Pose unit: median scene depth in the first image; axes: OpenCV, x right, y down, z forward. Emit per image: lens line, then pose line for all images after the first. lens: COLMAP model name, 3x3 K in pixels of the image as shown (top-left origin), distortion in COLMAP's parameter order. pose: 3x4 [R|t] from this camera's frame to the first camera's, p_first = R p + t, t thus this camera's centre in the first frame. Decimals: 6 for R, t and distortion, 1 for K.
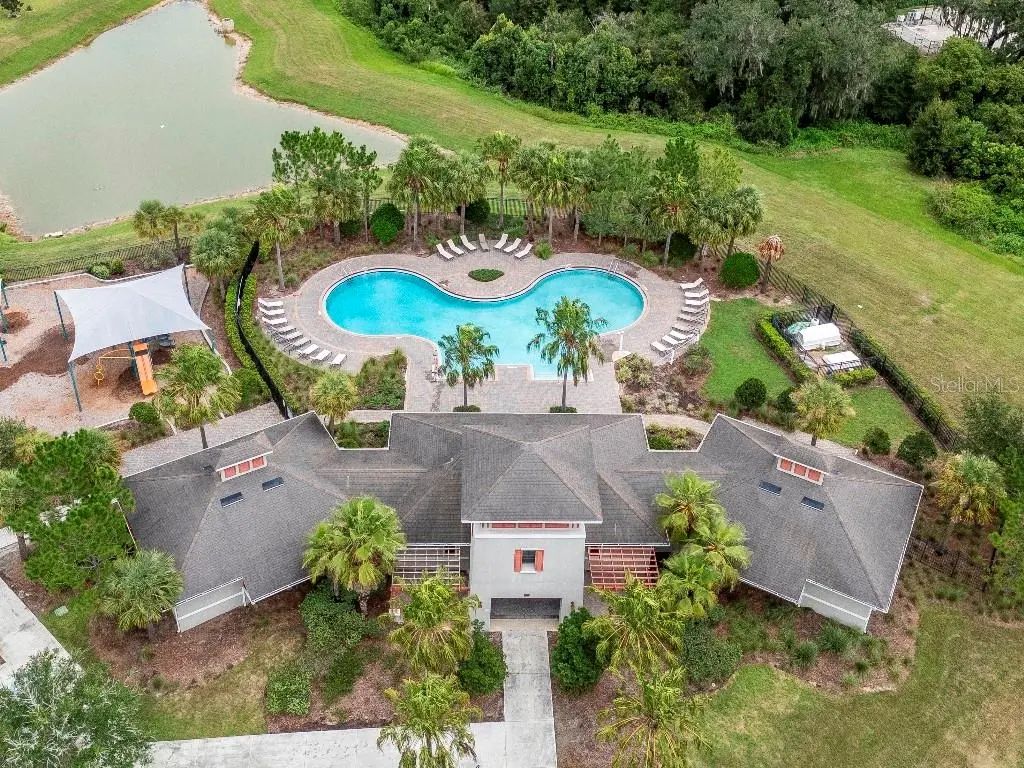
lens RADIAL K [[946.1, 0, 512.0], [0, 946.1, 384.0], [0, 0, 1]] dist [0.008651, 0.008625]
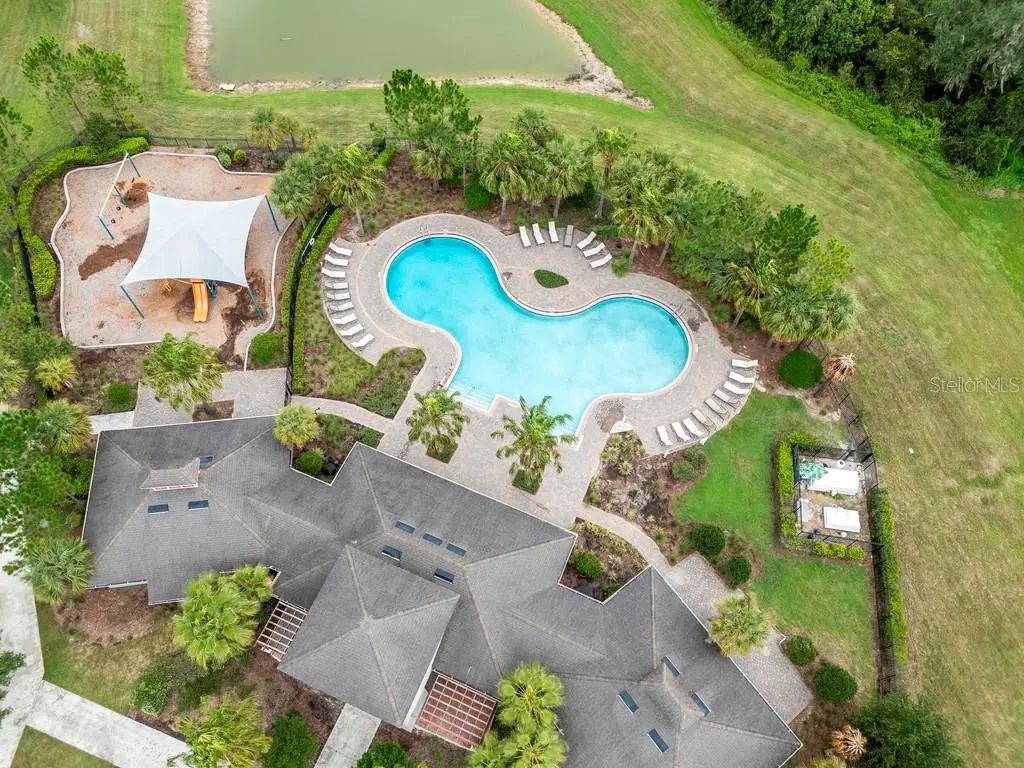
lens RADIAL K [[670.3, 0, 512.0], [0, 670.3, 432.9], [0, 0, 1]] dist [0.012704, -0.001554]
pose [[0.907508, 0.381146, -0.176511, 0.132313], [-0.275827, 0.857692, 0.433916, -0.291792], [0.316778, -0.345096, 0.883494, 0.326841]]
